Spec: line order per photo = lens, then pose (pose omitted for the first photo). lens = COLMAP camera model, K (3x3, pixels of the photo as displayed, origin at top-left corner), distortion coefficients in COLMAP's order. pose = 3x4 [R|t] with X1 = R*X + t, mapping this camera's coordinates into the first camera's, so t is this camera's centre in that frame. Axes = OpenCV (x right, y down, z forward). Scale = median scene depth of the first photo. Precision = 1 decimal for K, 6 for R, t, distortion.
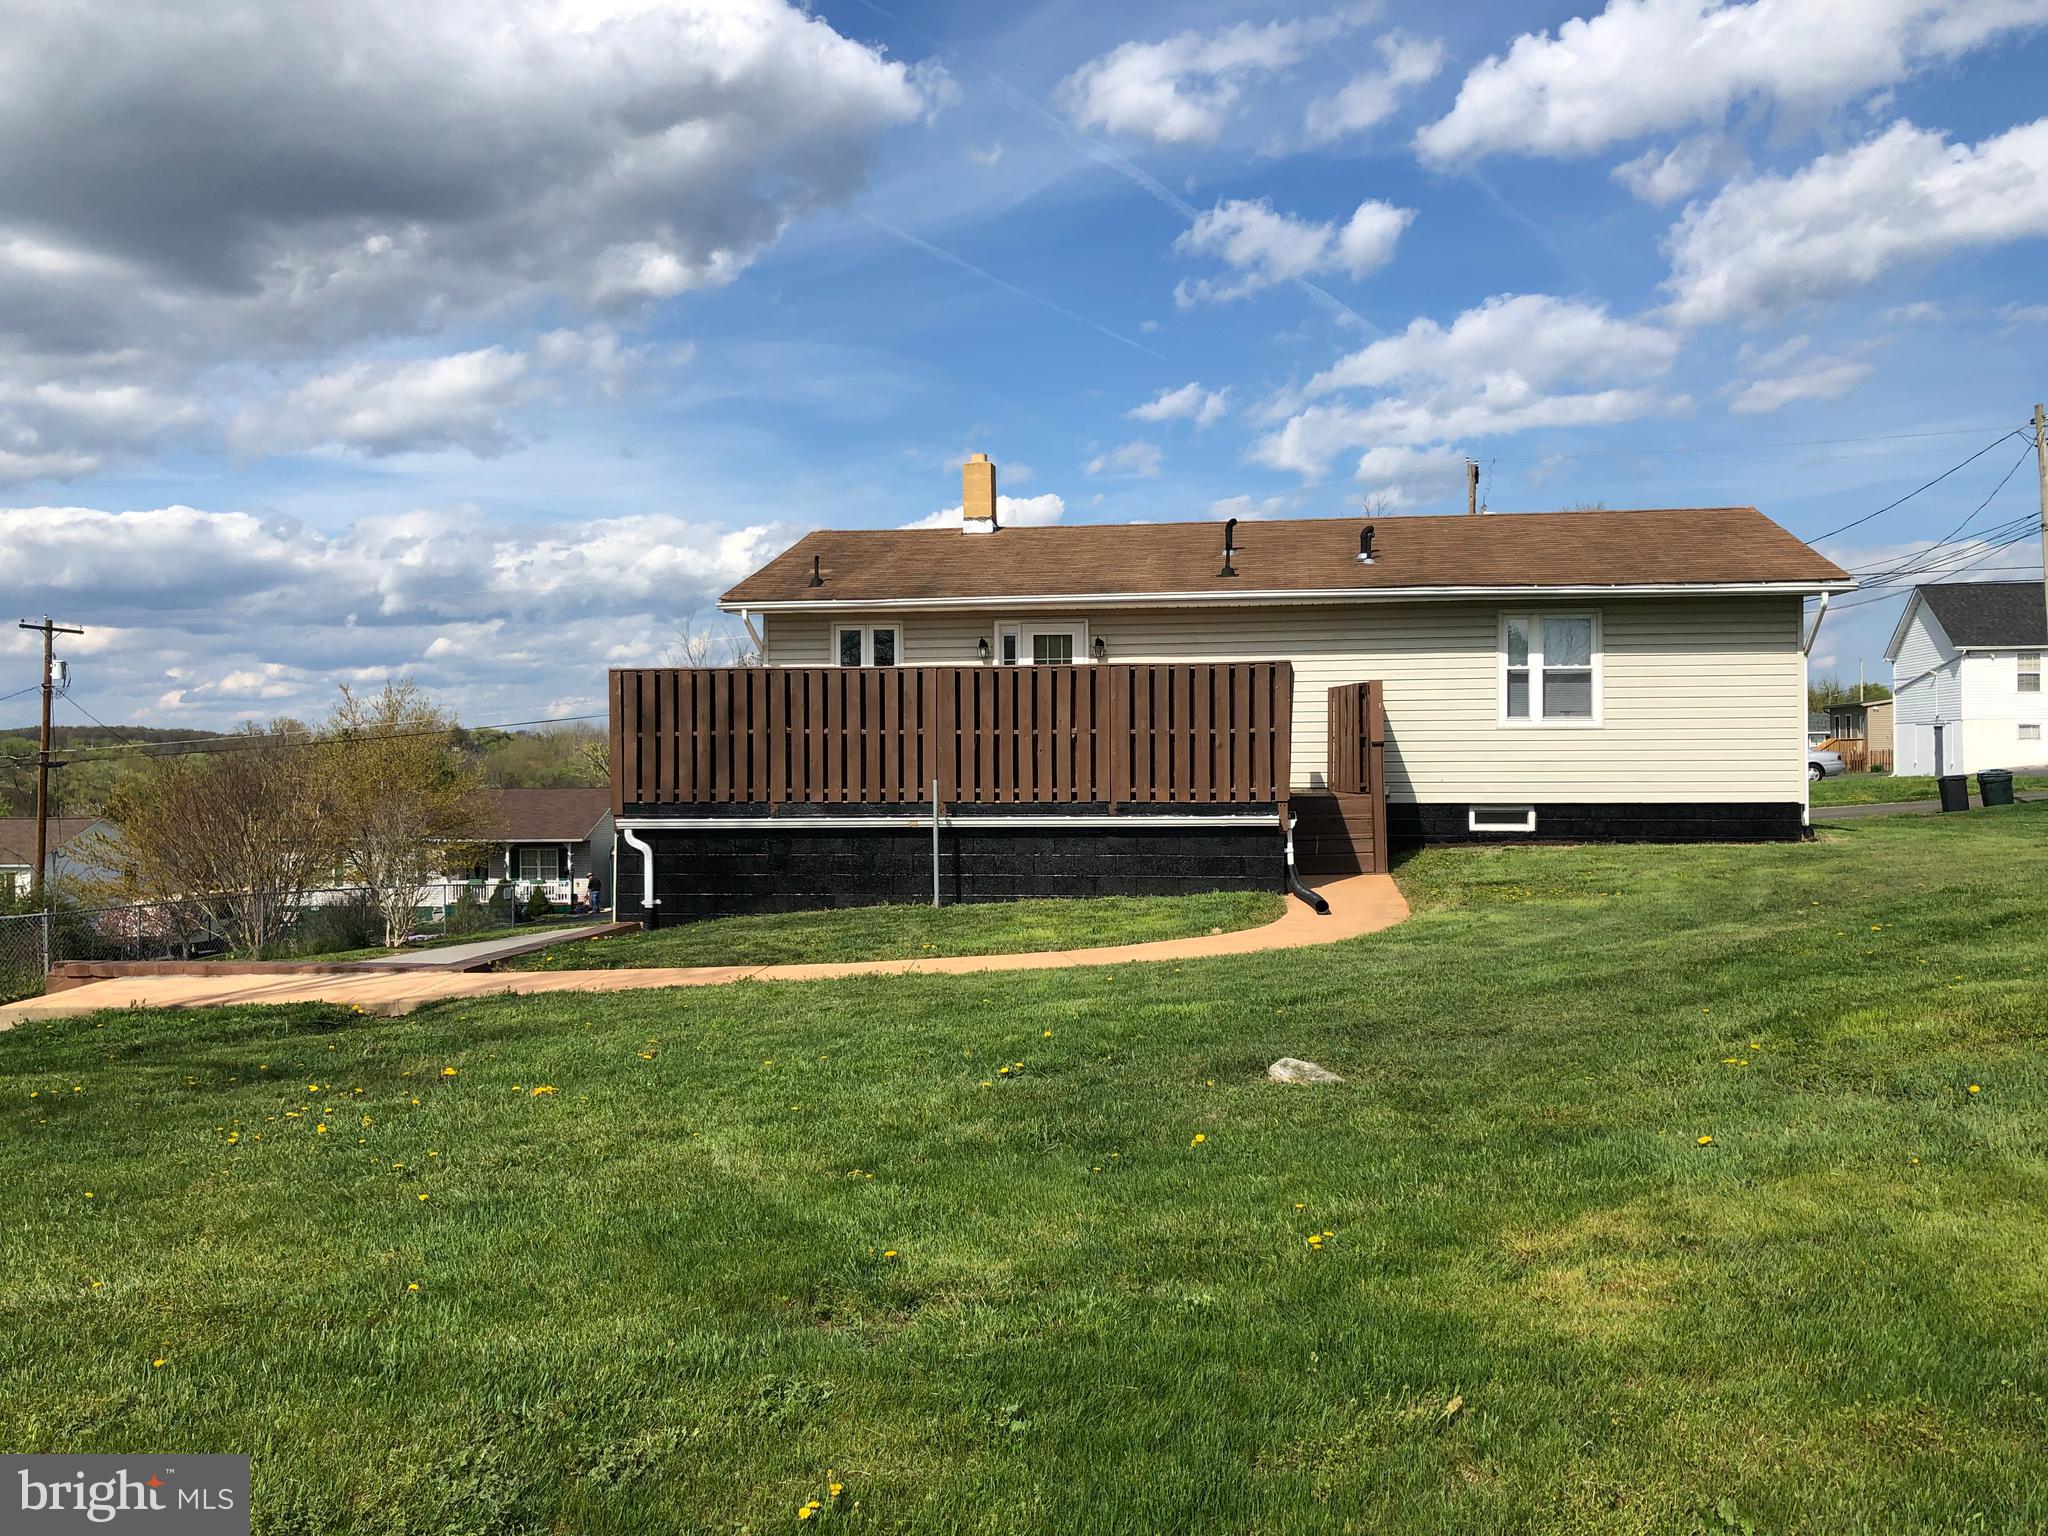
lens RADIAL K [[1680.9, 0, 1024.3], [0, 1680.9, 765.3], [0, 0, 1]] dist [0.028947, -0.026338]
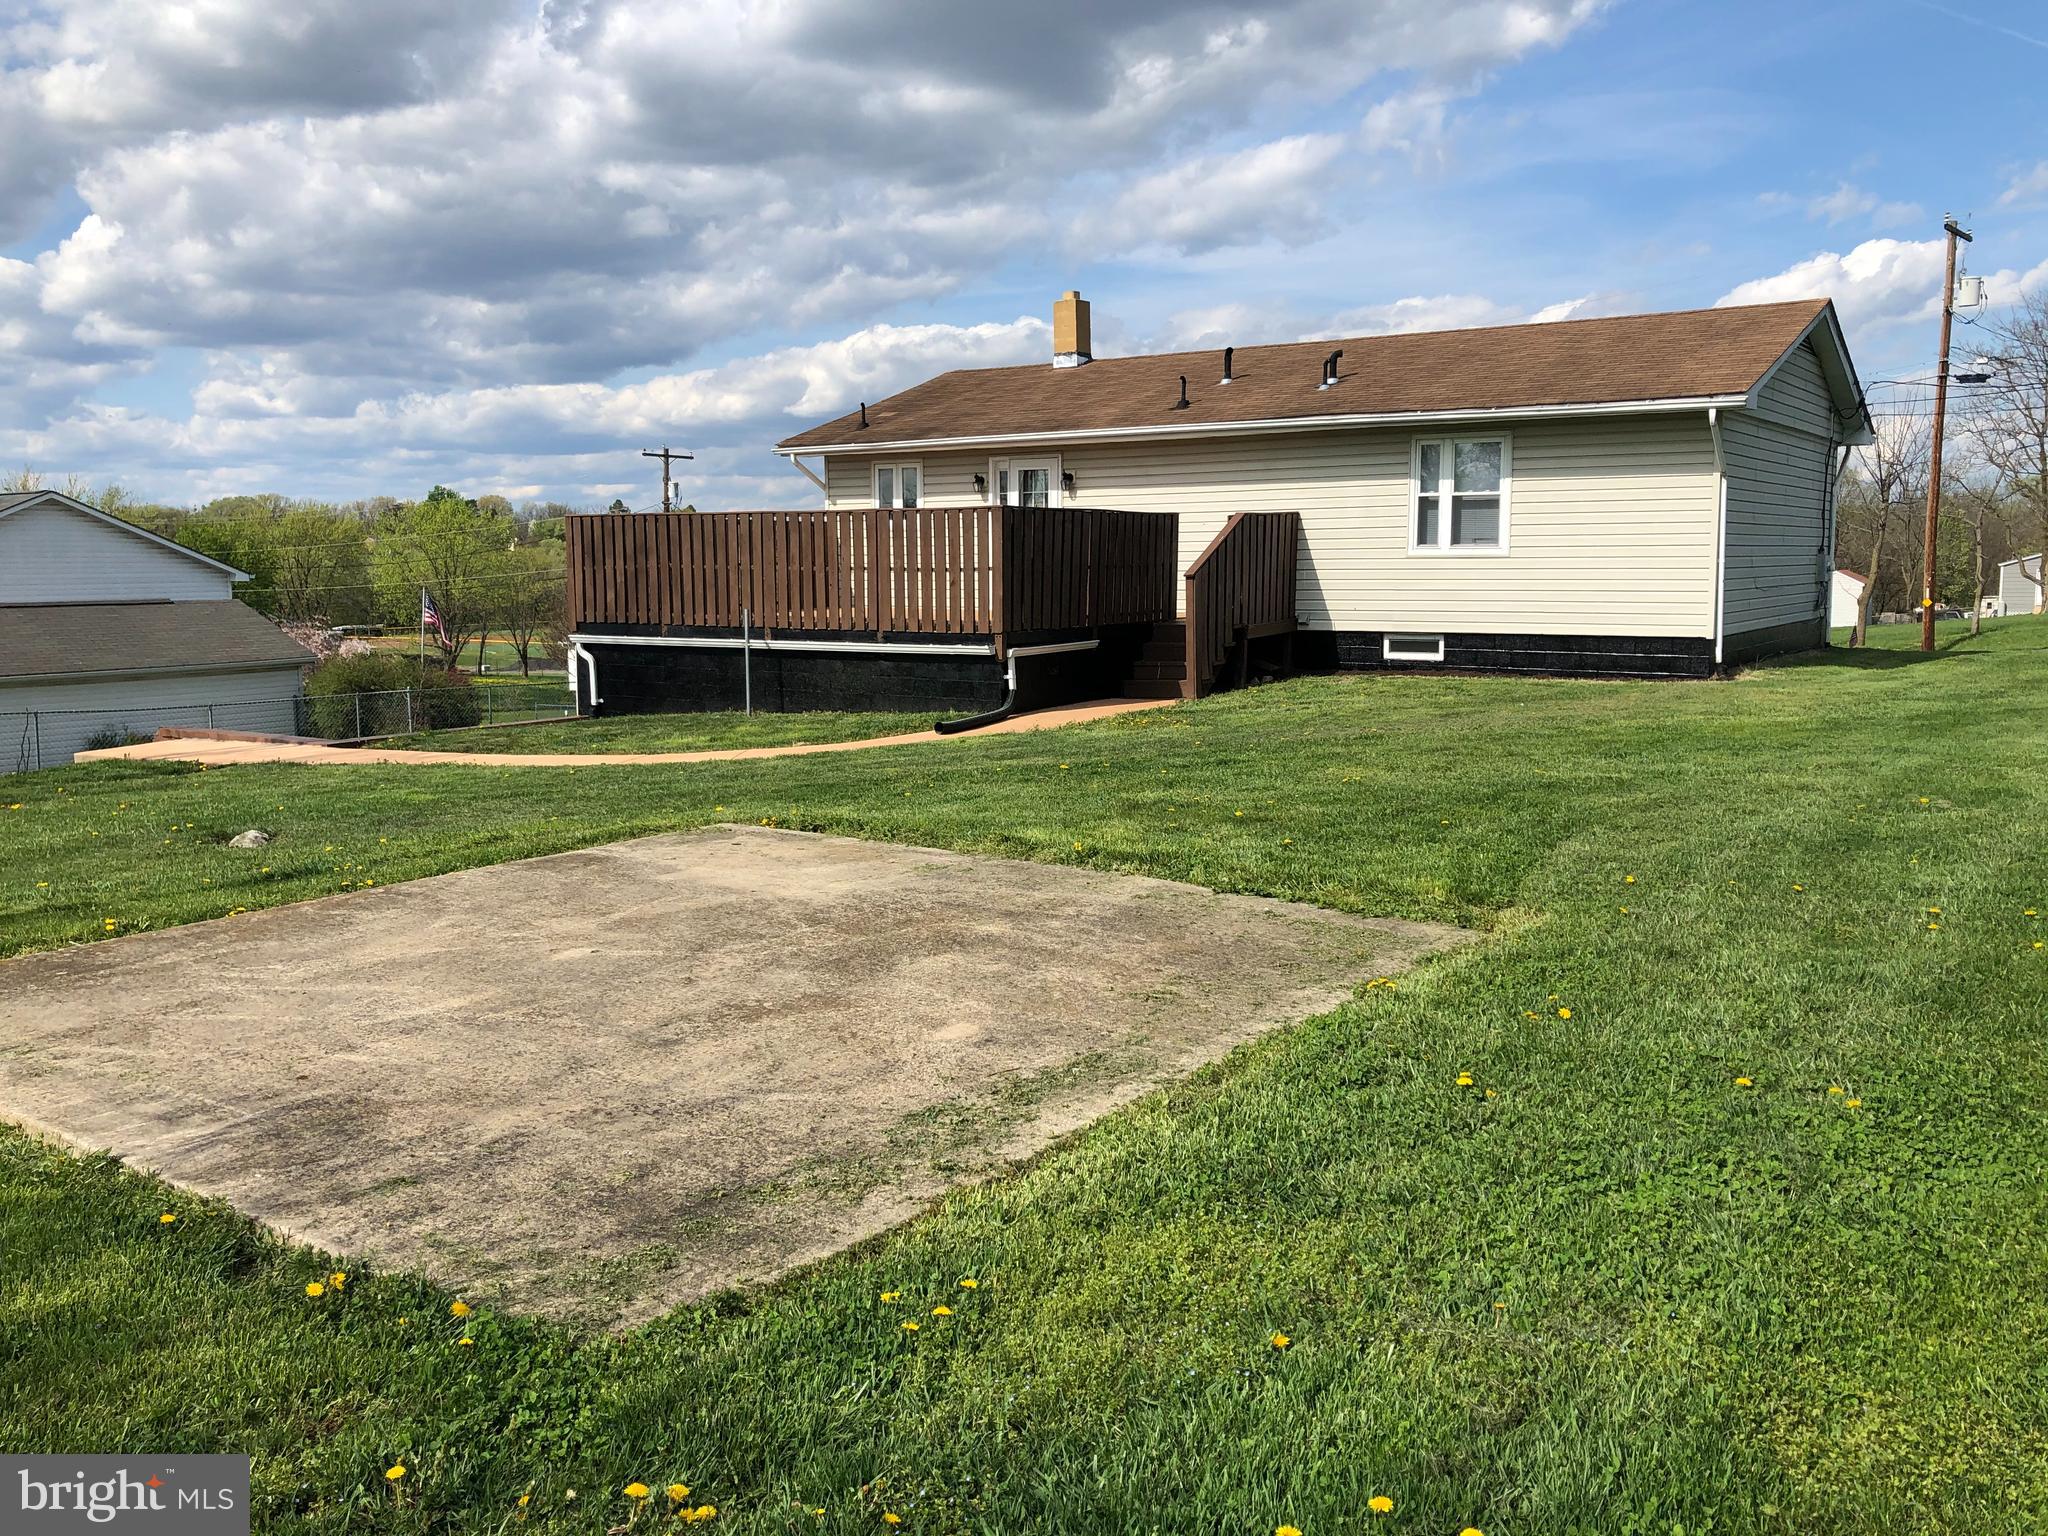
lens RADIAL K [[1680.9, 0, 1038.8], [0, 1680.9, 761.4], [0, 0, 1]] dist [0.028947, -0.026338]
pose [[0.897970, 0.052624, -0.436900, 0.526162], [0.001205, 0.992526, 0.122025, -0.023421], [0.440056, -0.110102, 0.891195, 0.005961]]
